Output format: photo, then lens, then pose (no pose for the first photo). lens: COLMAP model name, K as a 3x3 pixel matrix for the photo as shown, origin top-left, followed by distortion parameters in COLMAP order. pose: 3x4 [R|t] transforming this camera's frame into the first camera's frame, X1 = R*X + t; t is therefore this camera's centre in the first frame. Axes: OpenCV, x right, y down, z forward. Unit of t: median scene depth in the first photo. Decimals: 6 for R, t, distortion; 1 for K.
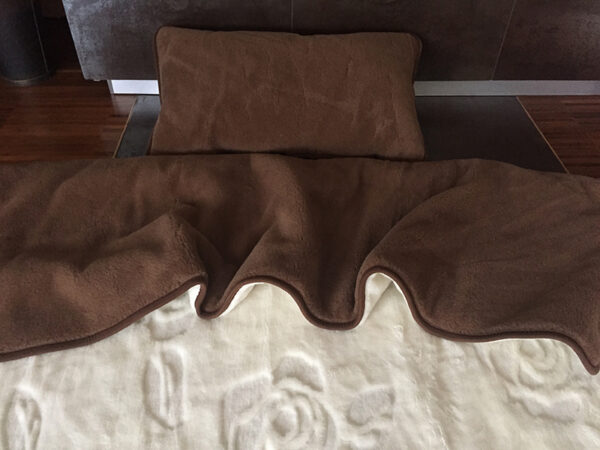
lens RADIAL K [[524.9, 0, 302.6], [0, 524.9, 227.3], [0, 0, 1]] dist [0.082479, -0.128478]
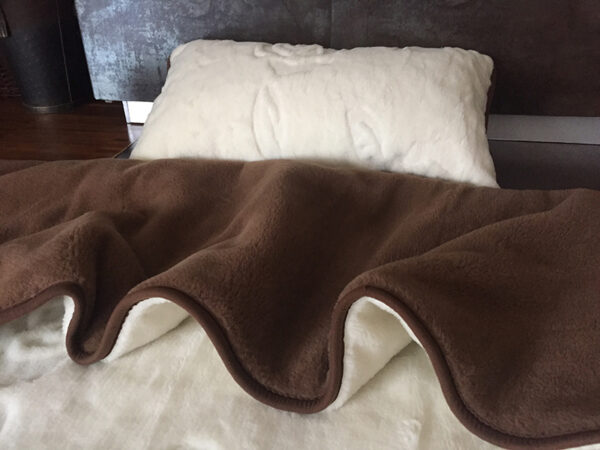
lens RADIAL K [[524.9, 0, 301.3], [0, 524.9, 221.8], [0, 0, 1]] dist [0.082479, -0.128478]
pose [[0.978377, 0.066151, -0.195968, 0.166726], [-0.113476, 0.963821, -0.241190, 0.137756], [0.172923, 0.258212, 0.950486, 0.439751]]
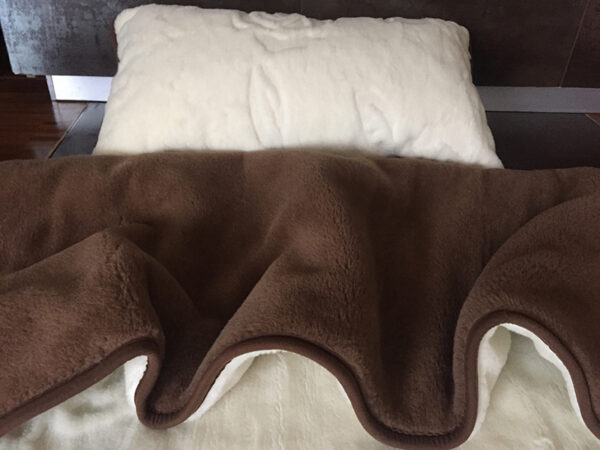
lens RADIAL K [[524.9, 0, 299.7], [0, 524.9, 224.4], [0, 0, 1]] dist [0.082479, -0.128478]
pose [[0.999422, 0.004824, 0.033656, -0.068310], [0.000805, 0.986251, -0.165252, 0.068621], [-0.033991, 0.165184, 0.985677, 0.479153]]
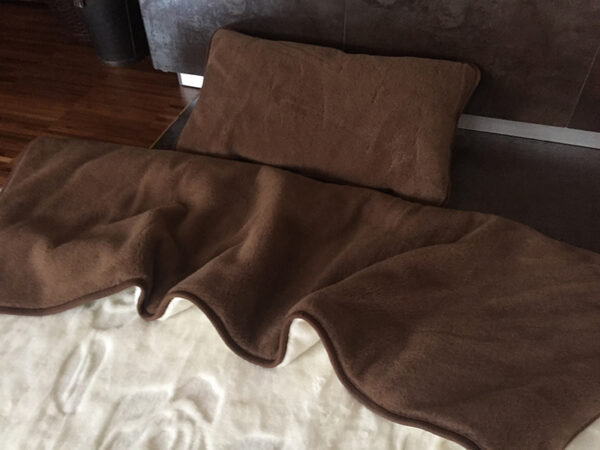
lens RADIAL K [[524.9, 0, 302.2], [0, 524.9, 226.5], [0, 0, 1]] dist [0.082479, -0.128478]
pose [[0.941939, 0.205219, -0.265773, 0.345476], [-0.202760, 0.978530, 0.036970, -0.104607], [0.267654, 0.019065, 0.963326, 0.085909]]
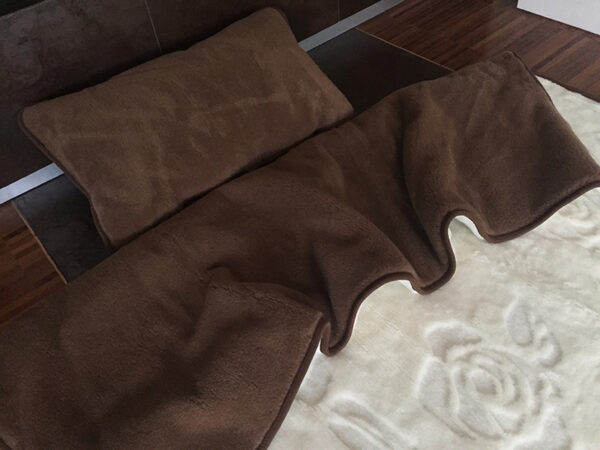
lens RADIAL K [[524.9, 0, 306.6], [0, 524.9, 225.5], [0, 0, 1]] dist [0.082479, -0.128478]
pose [[0.781115, -0.511389, 0.358248, -0.448803], [0.493671, 0.857114, 0.147119, -0.190289], [-0.382295, 0.061939, 0.921962, 0.136601]]
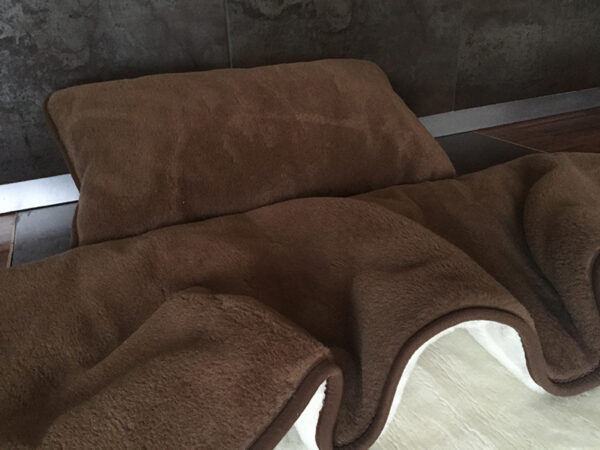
lens RADIAL K [[524.9, 0, 303.7], [0, 524.9, 220.8], [0, 0, 1]] dist [0.082479, -0.128478]
pose [[0.922795, -0.215040, 0.319697, -0.321751], [0.310950, 0.905615, -0.288395, 0.108037], [-0.227506, 0.365539, 0.902564, 0.527993]]
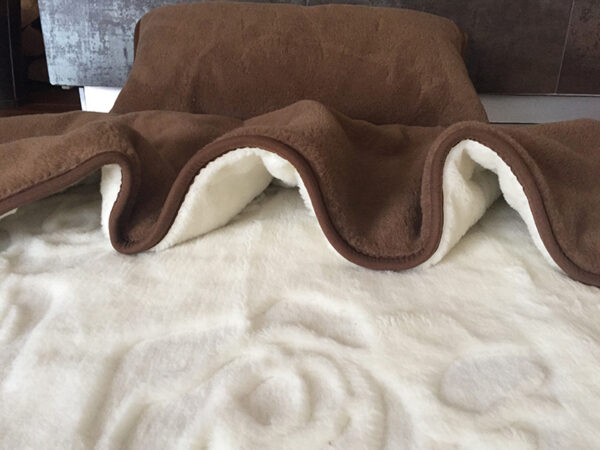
lens RADIAL K [[524.9, 0, 301.3], [0, 524.9, 221.4], [0, 0, 1]] dist [0.082479, -0.128478]
pose [[0.999508, 0.004810, -0.031003, -0.000796], [-0.016235, 0.924888, -0.379893, 0.340005], [0.026847, 0.380209, 0.924511, 0.529136]]
